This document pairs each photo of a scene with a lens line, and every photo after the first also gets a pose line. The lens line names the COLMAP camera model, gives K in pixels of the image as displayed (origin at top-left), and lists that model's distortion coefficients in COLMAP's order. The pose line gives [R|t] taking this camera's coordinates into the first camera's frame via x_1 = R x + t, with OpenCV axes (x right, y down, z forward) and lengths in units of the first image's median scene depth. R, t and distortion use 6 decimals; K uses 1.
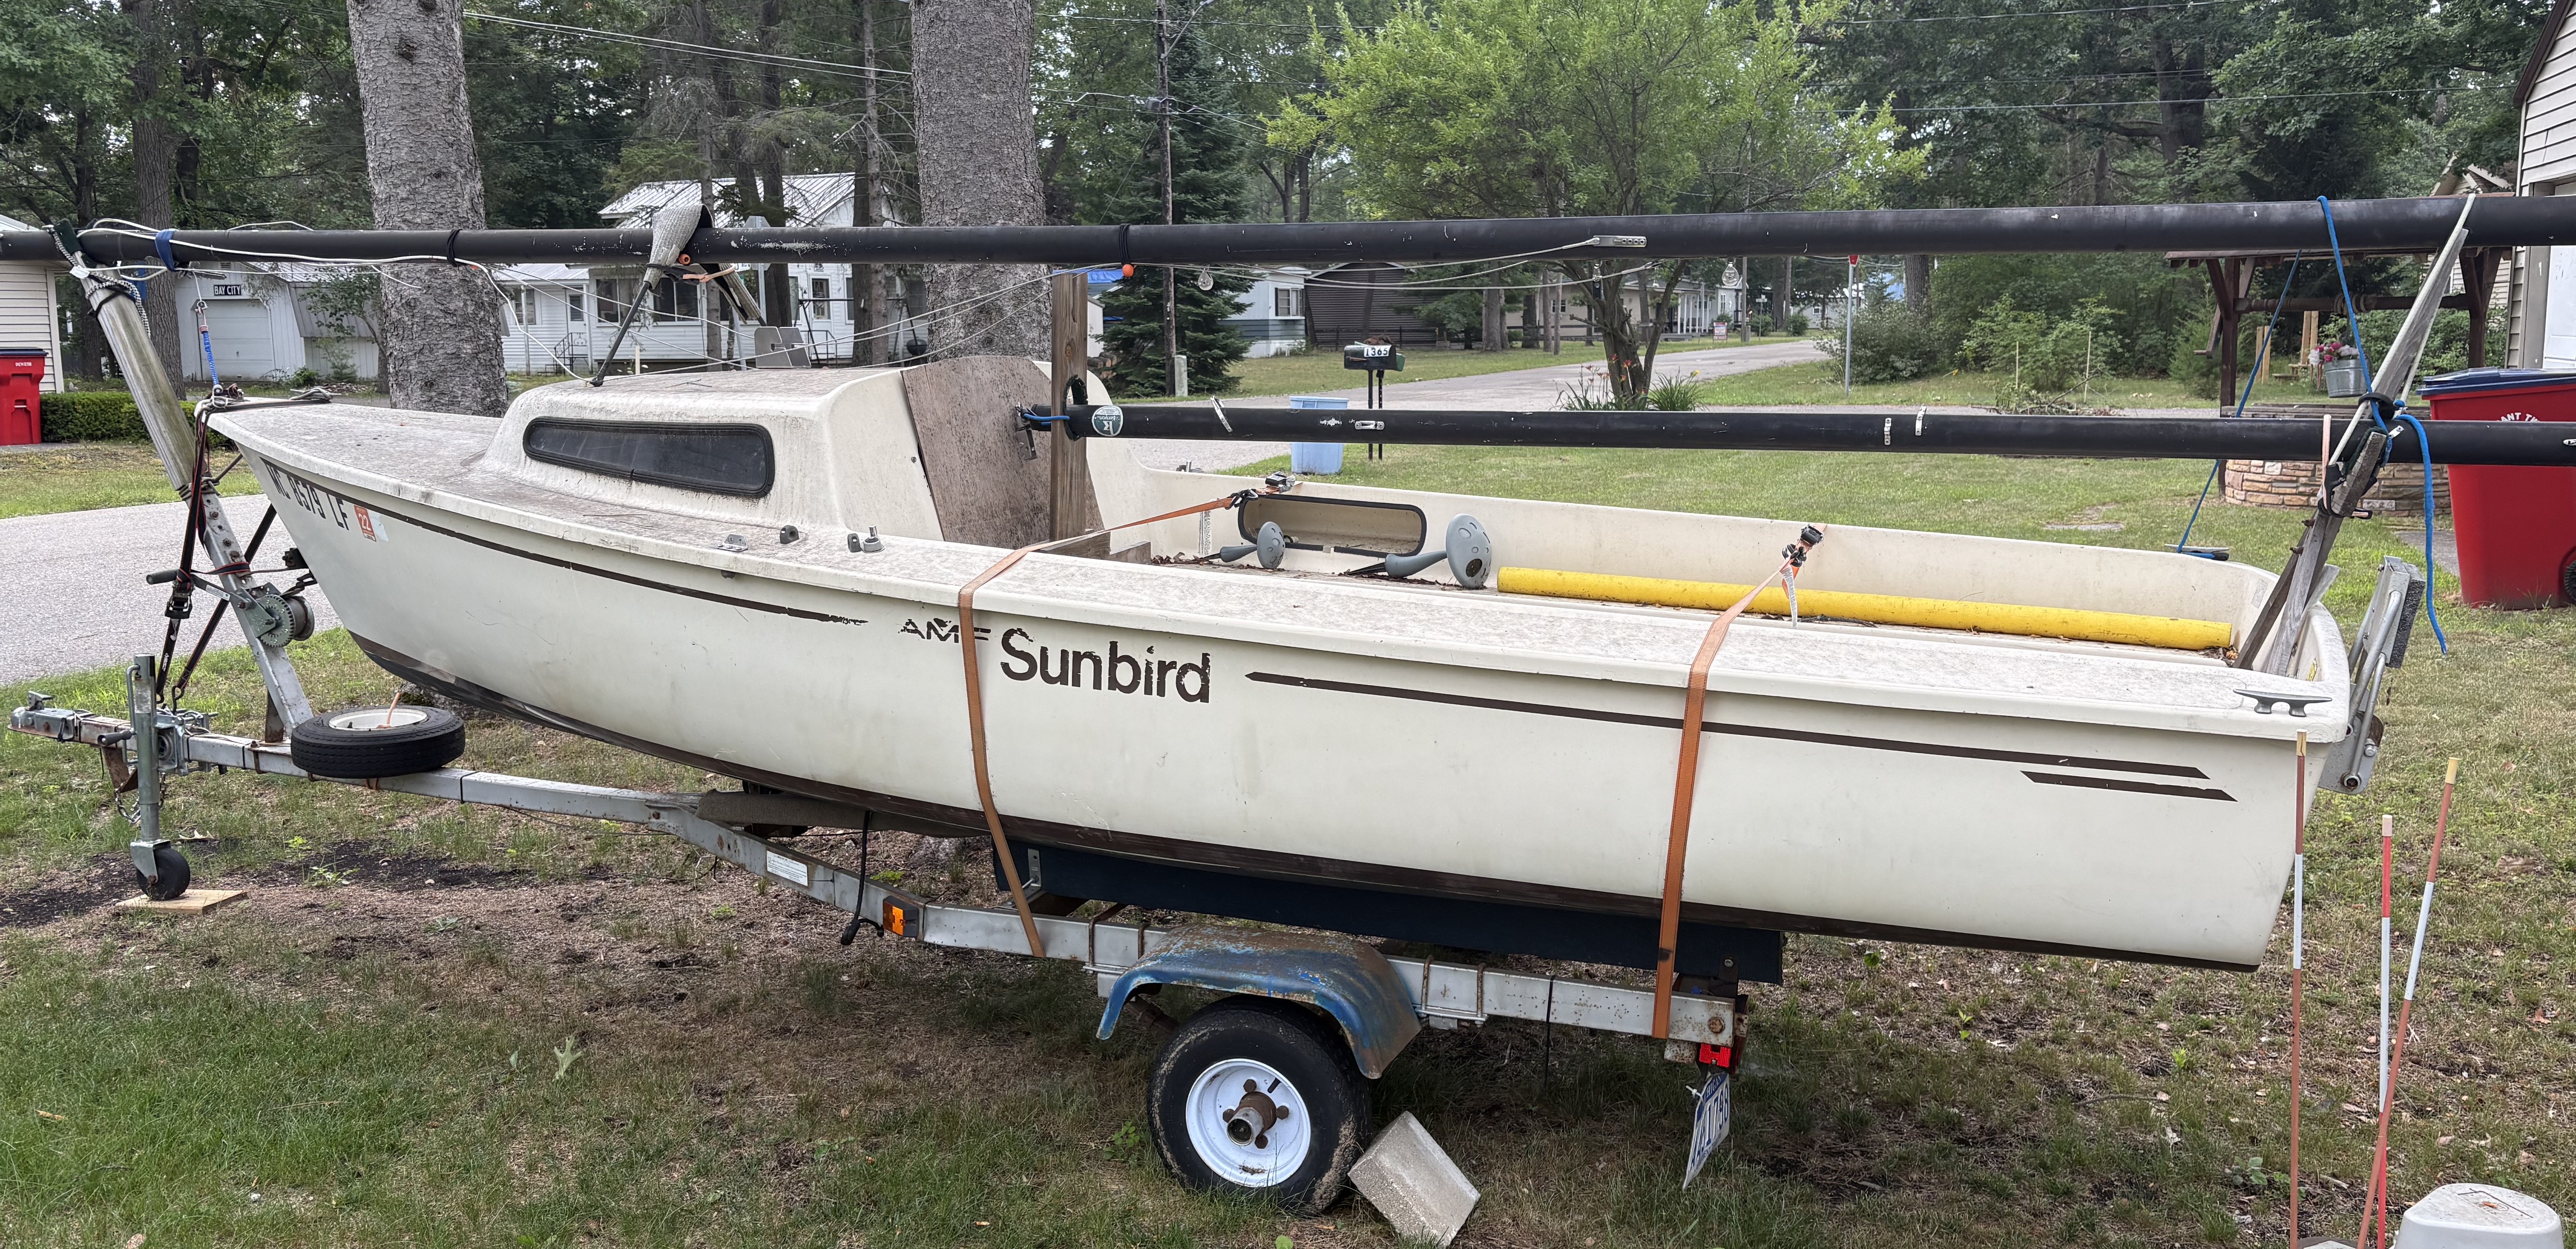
lens RADIAL K [[1985.4, 0, 1281.4], [0, 1985.4, 581.9], [0, 0, 1]] dist [0.051851, -0.006627]
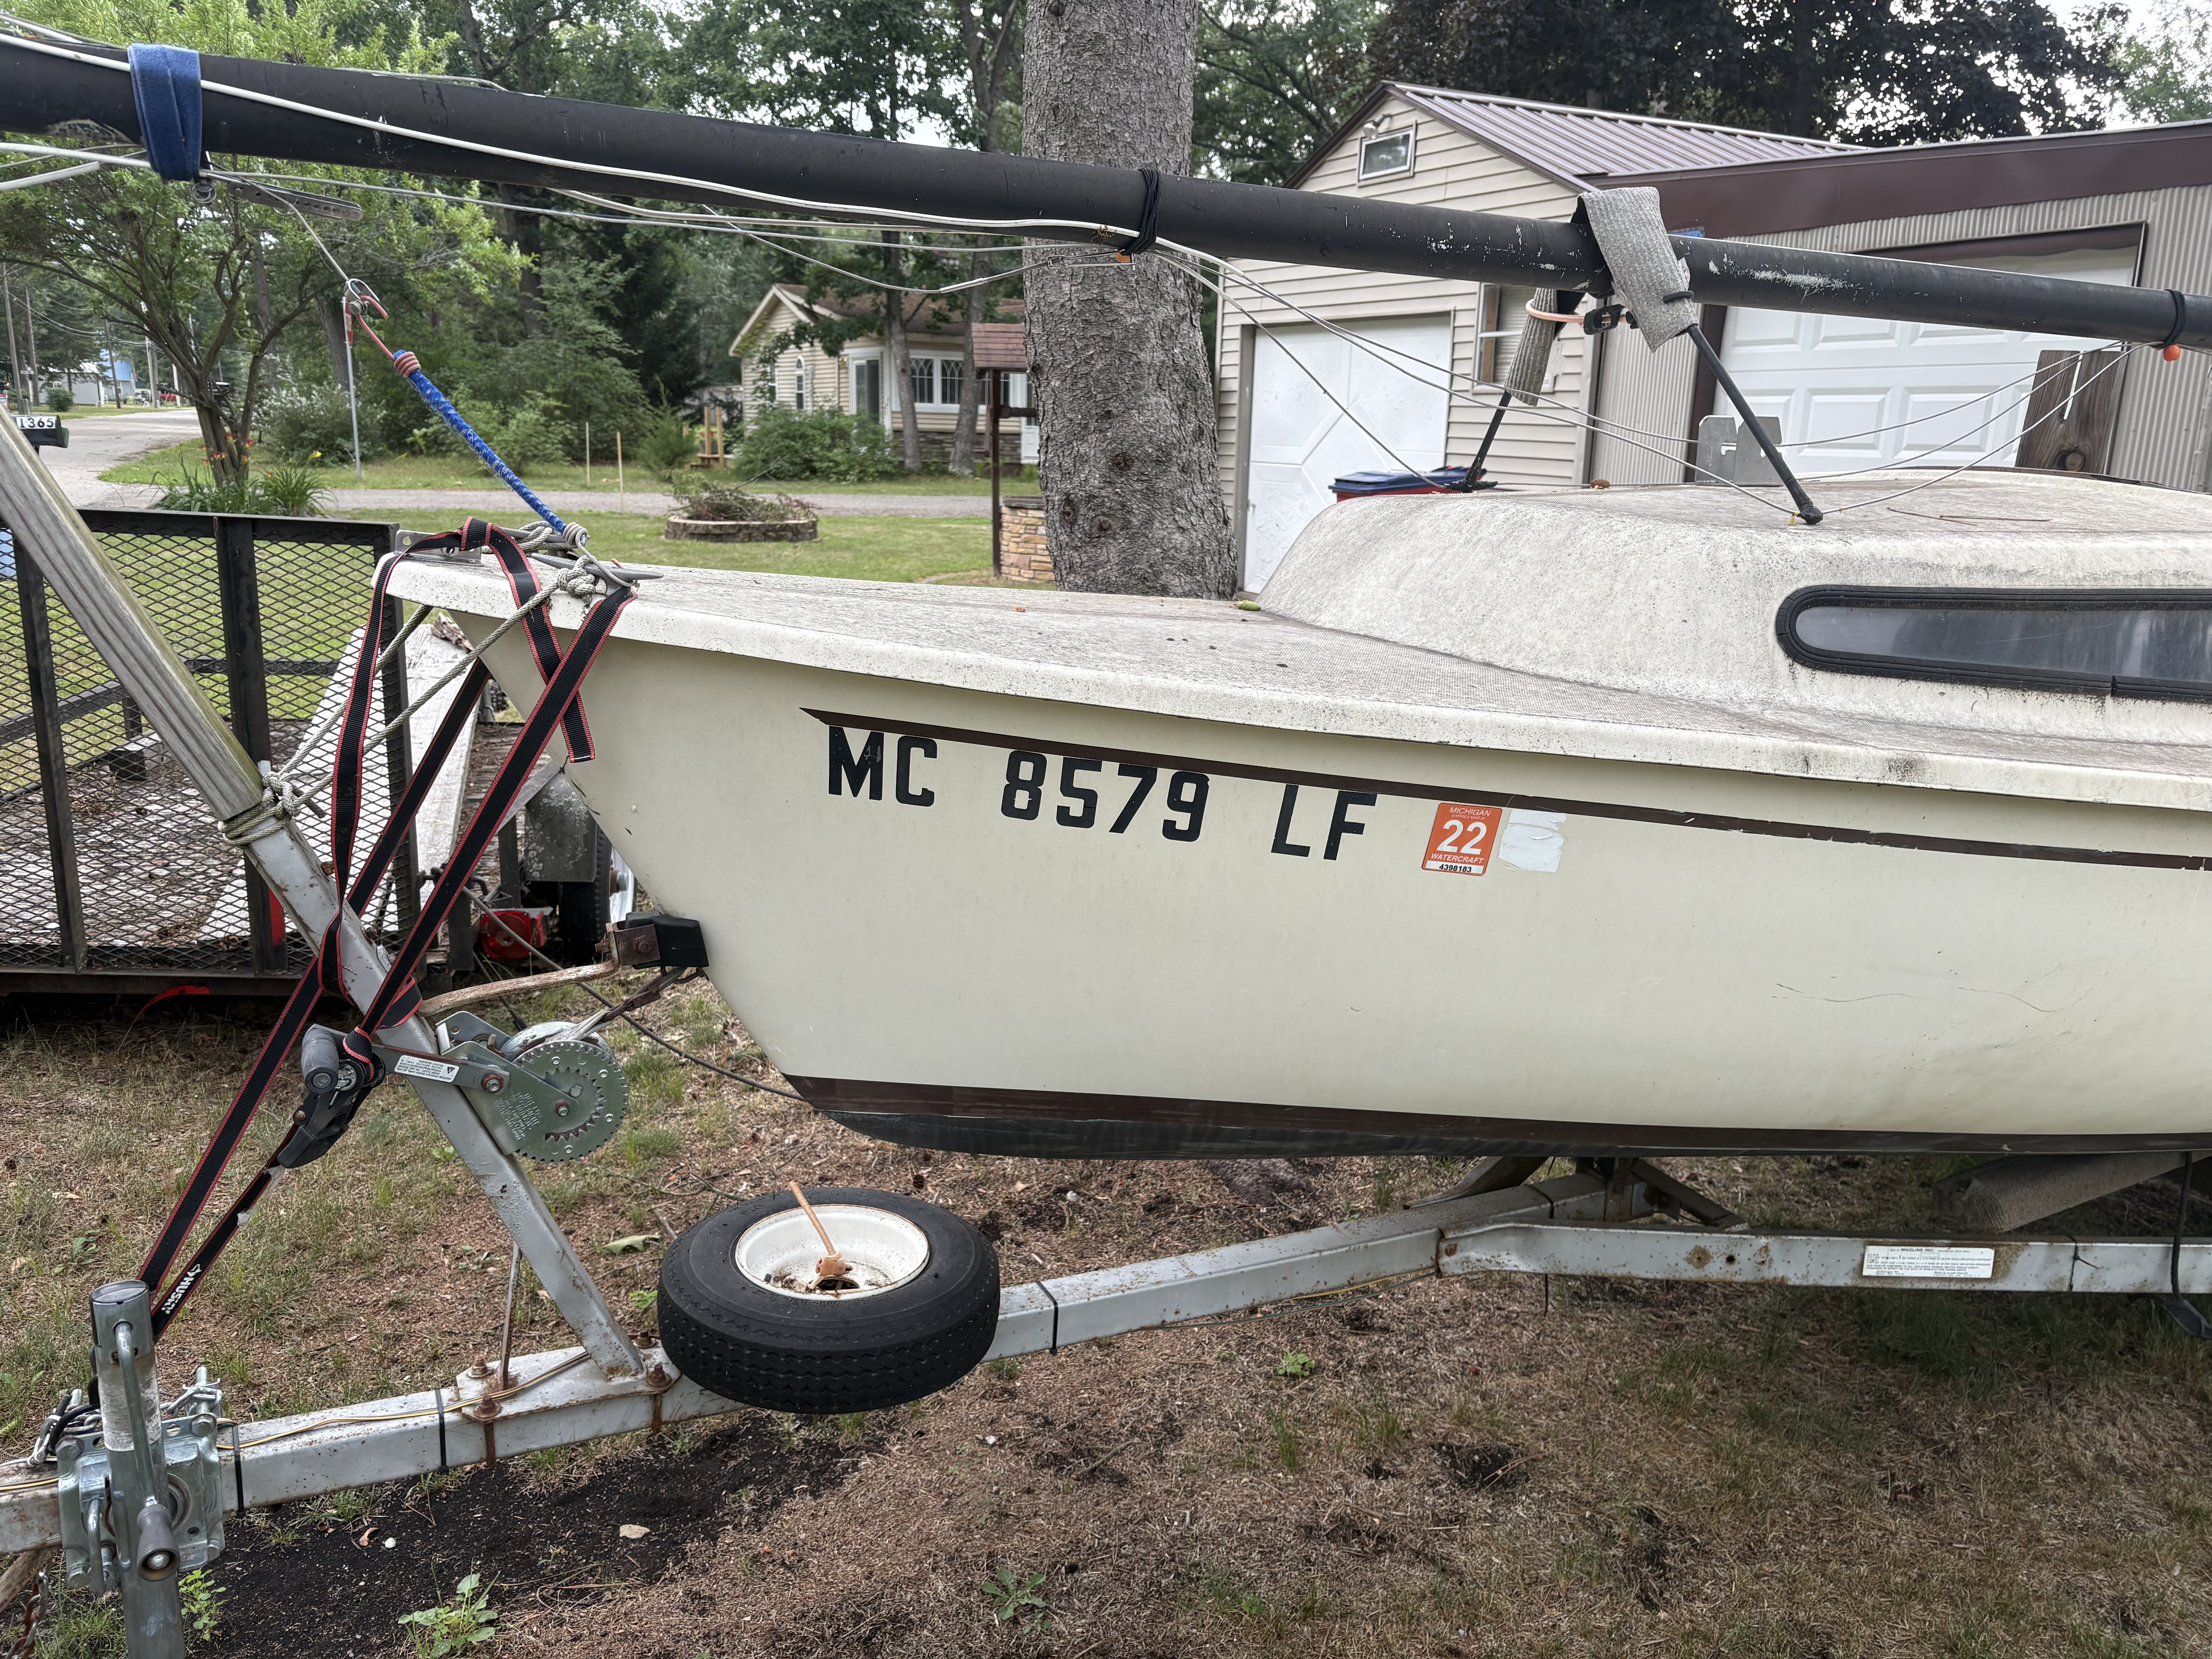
lens RADIAL K [[1679.9, 0, 1107.1], [0, 1679.9, 844.2], [0, 0, 1]] dist [0.026267, -0.005275]
pose [[0.665210, -0.154625, 0.730470, -0.791592], [0.064127, 0.986539, 0.150431, -0.090739], [-0.743898, -0.053225, 0.666171, 0.811990]]
